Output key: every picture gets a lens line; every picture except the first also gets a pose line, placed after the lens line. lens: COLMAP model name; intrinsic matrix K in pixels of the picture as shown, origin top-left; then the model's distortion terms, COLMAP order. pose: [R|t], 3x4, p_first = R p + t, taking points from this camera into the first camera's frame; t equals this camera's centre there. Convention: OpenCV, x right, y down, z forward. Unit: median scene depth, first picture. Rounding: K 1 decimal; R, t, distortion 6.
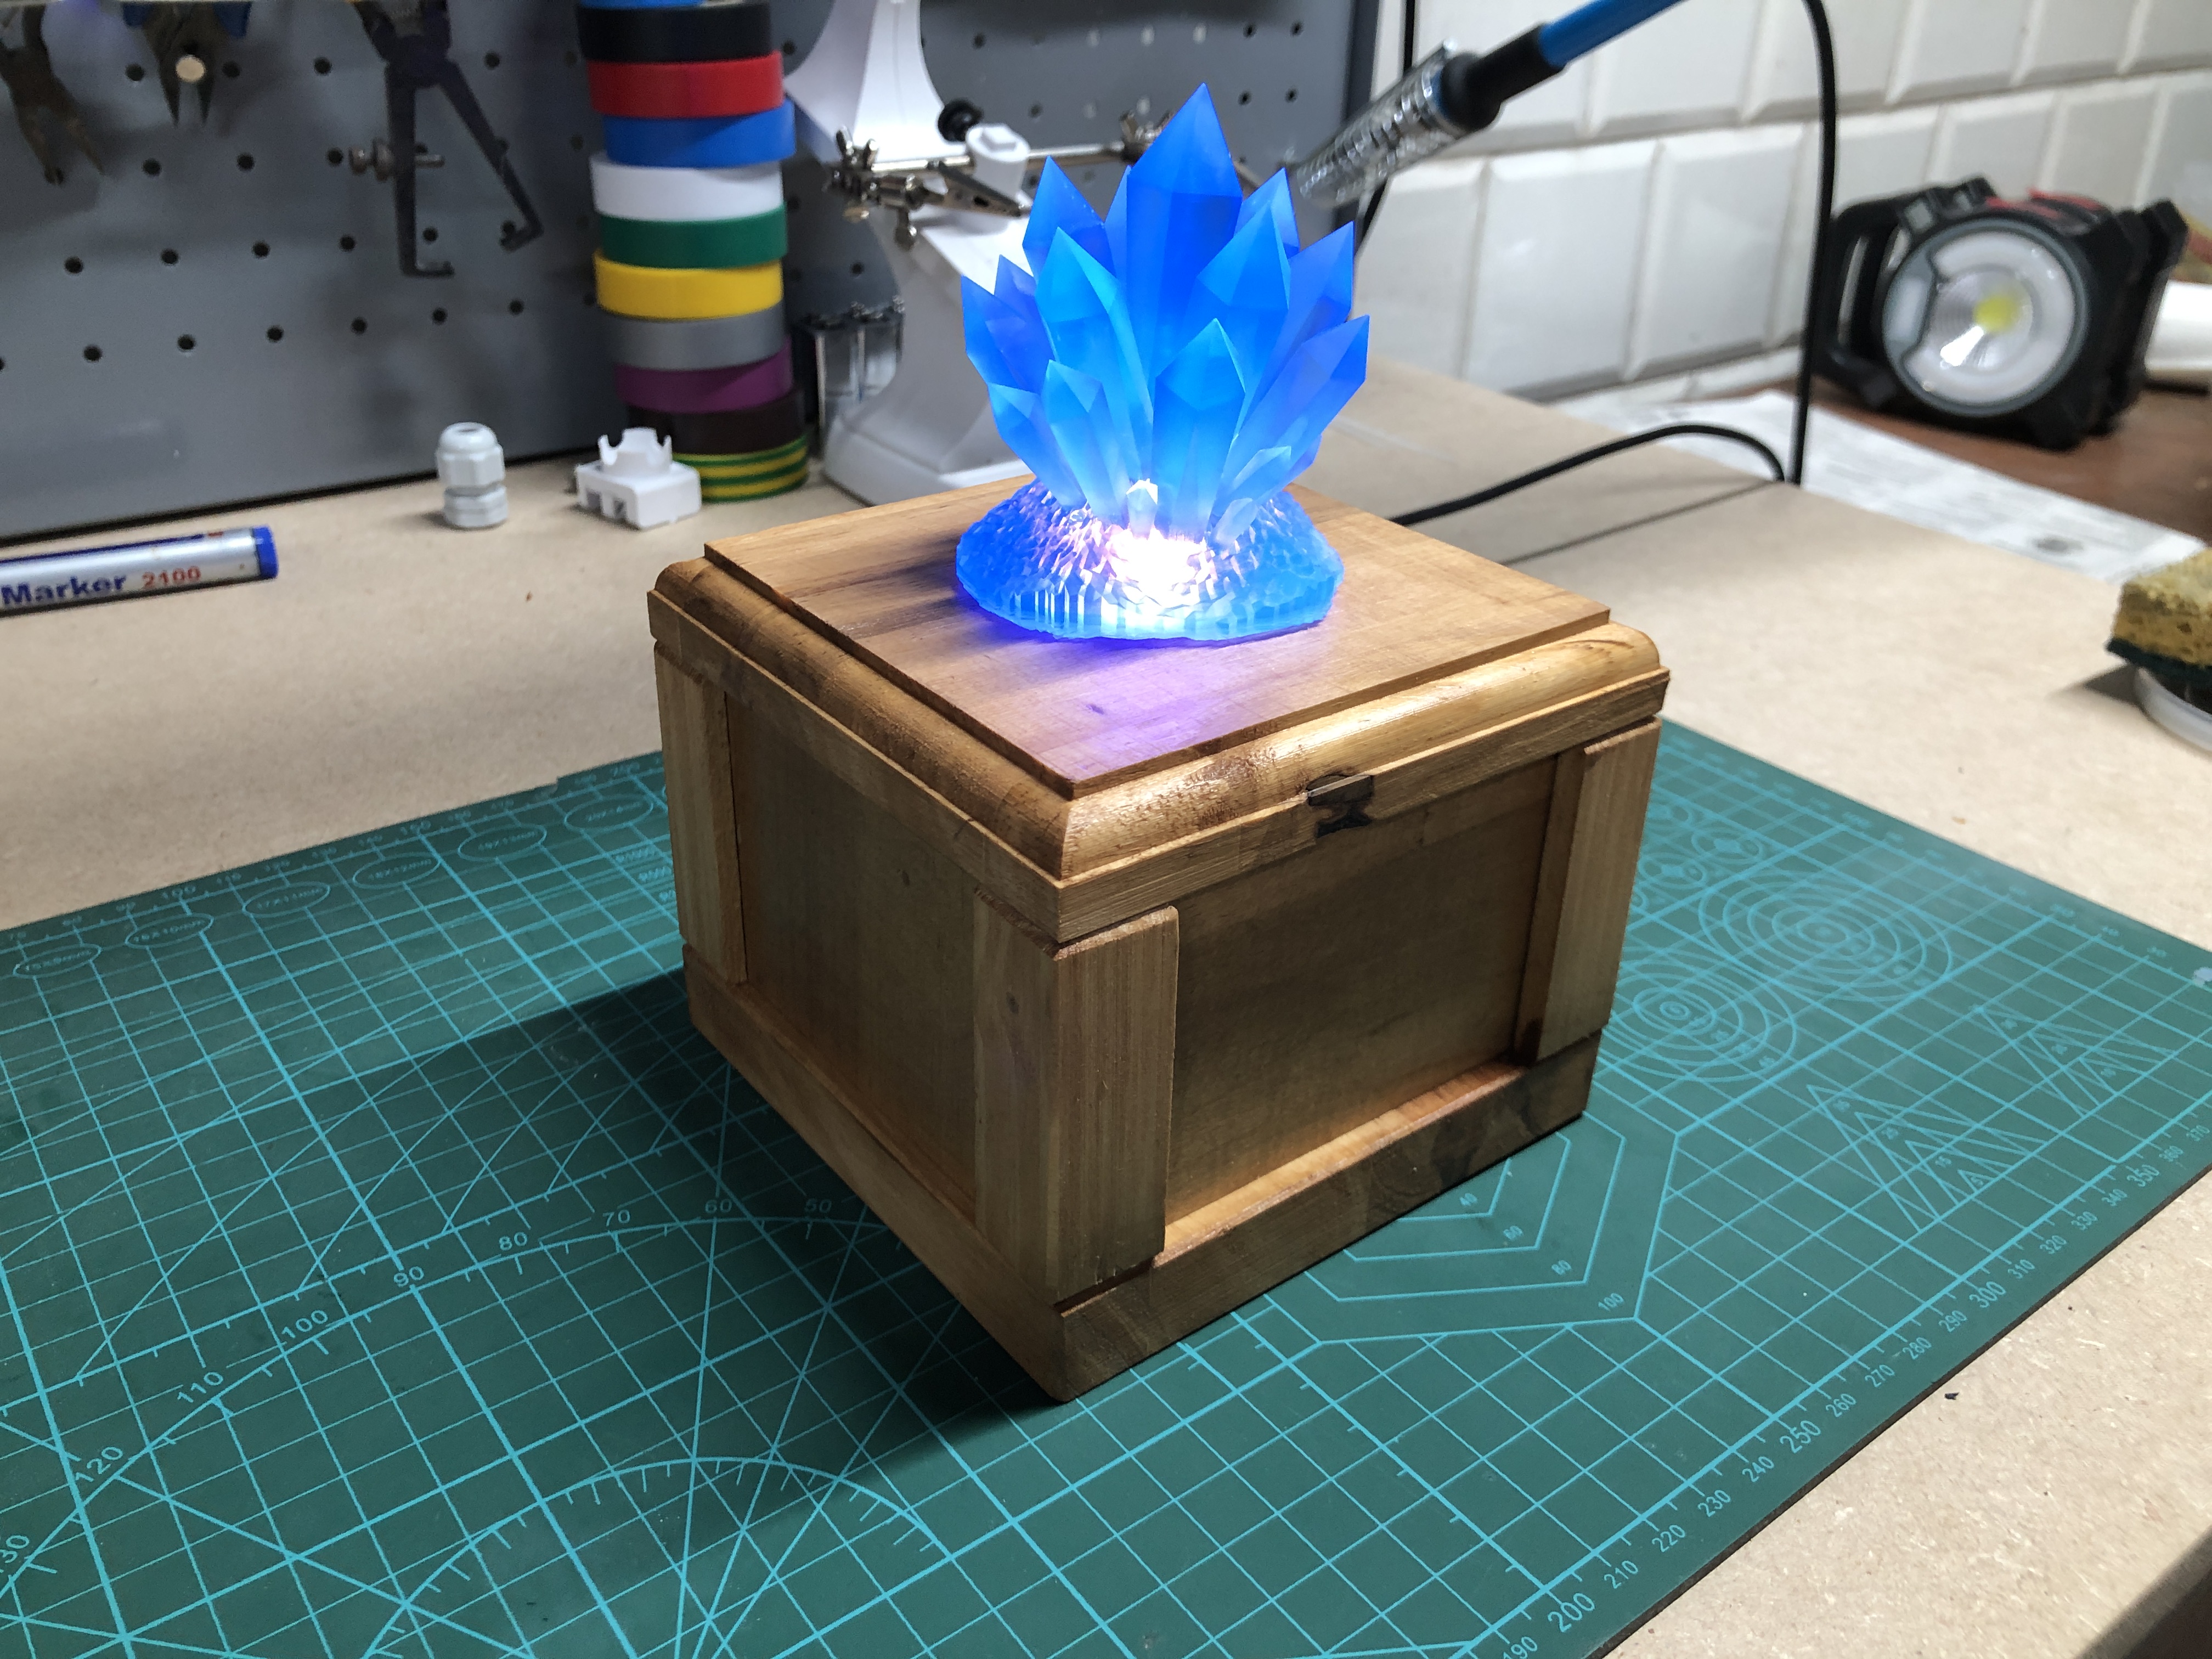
lens RADIAL K [[1776.1, 0, 1106.0], [0, 1776.1, 829.5], [0, 0, 1]] dist [-0.005247, -0.001712]
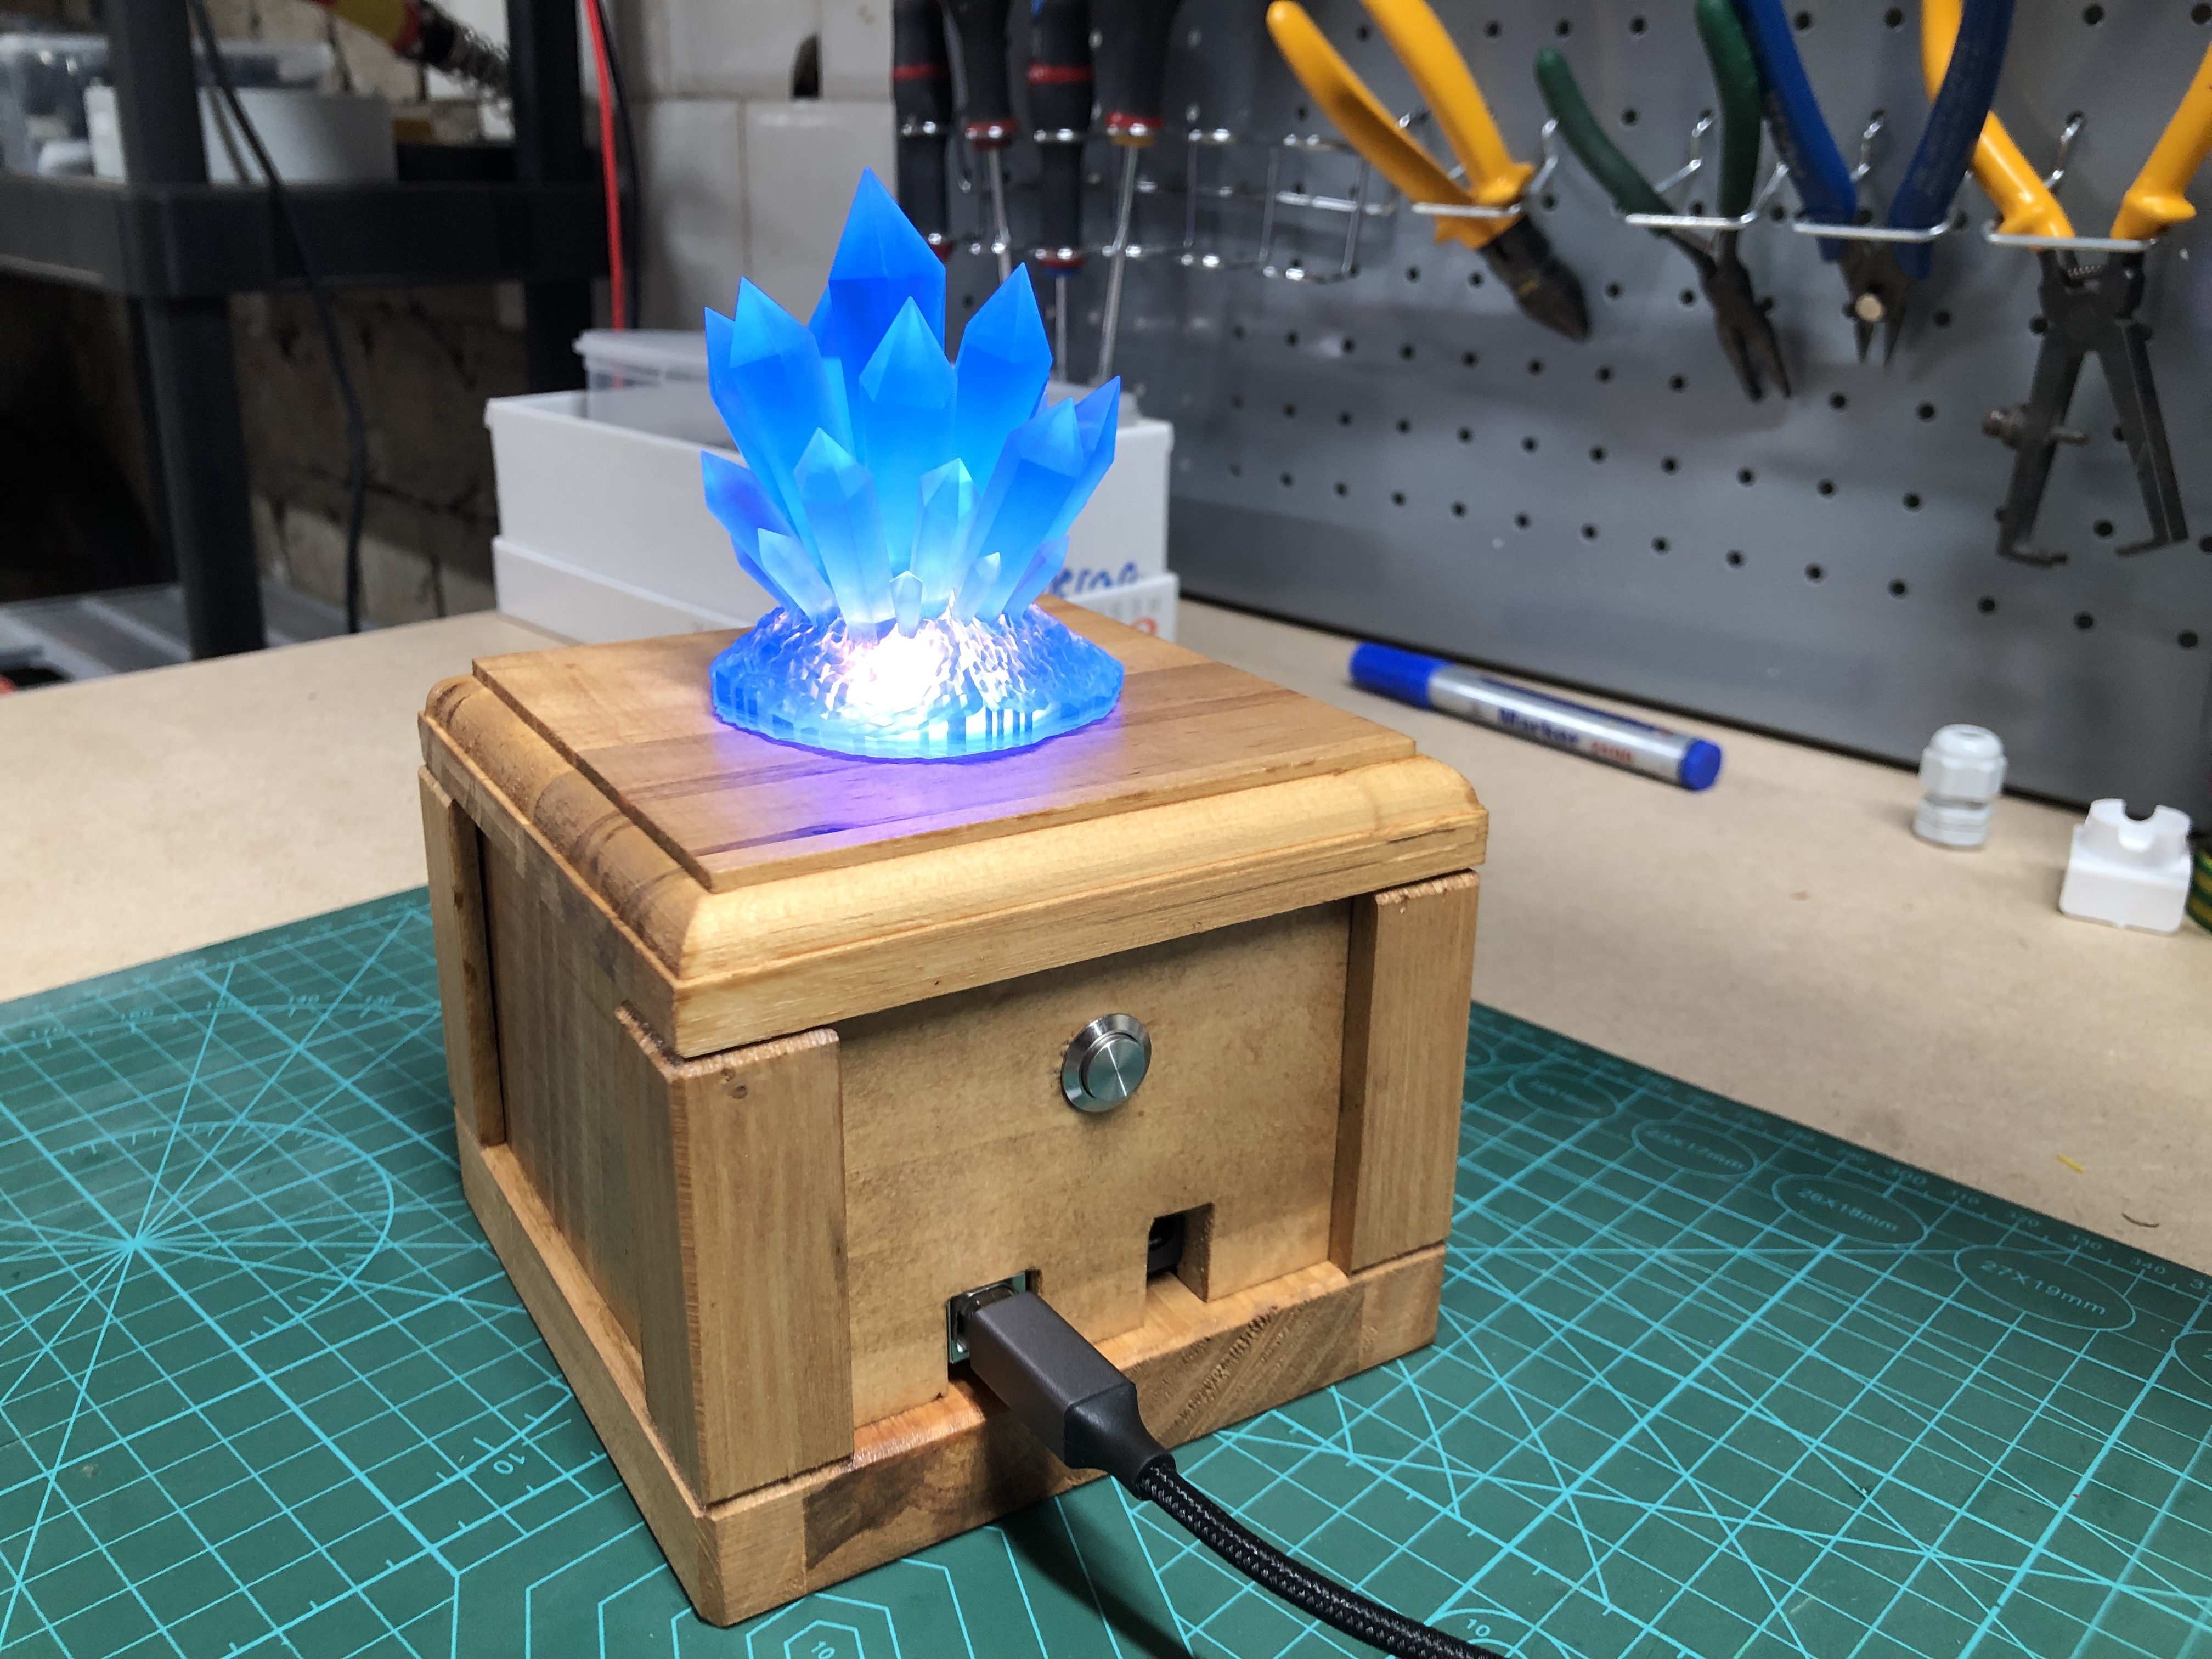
lens RADIAL K [[1908.8, 0, 1101.9], [0, 1908.8, 787.8], [0, 0, 1]] dist [-0.000846, -0.000319]
pose [[0.158824, 0.290957, -0.943461, 0.462495], [-0.495941, 0.849794, 0.178583, -0.170268], [0.853708, 0.439538, 0.279266, 0.430228]]
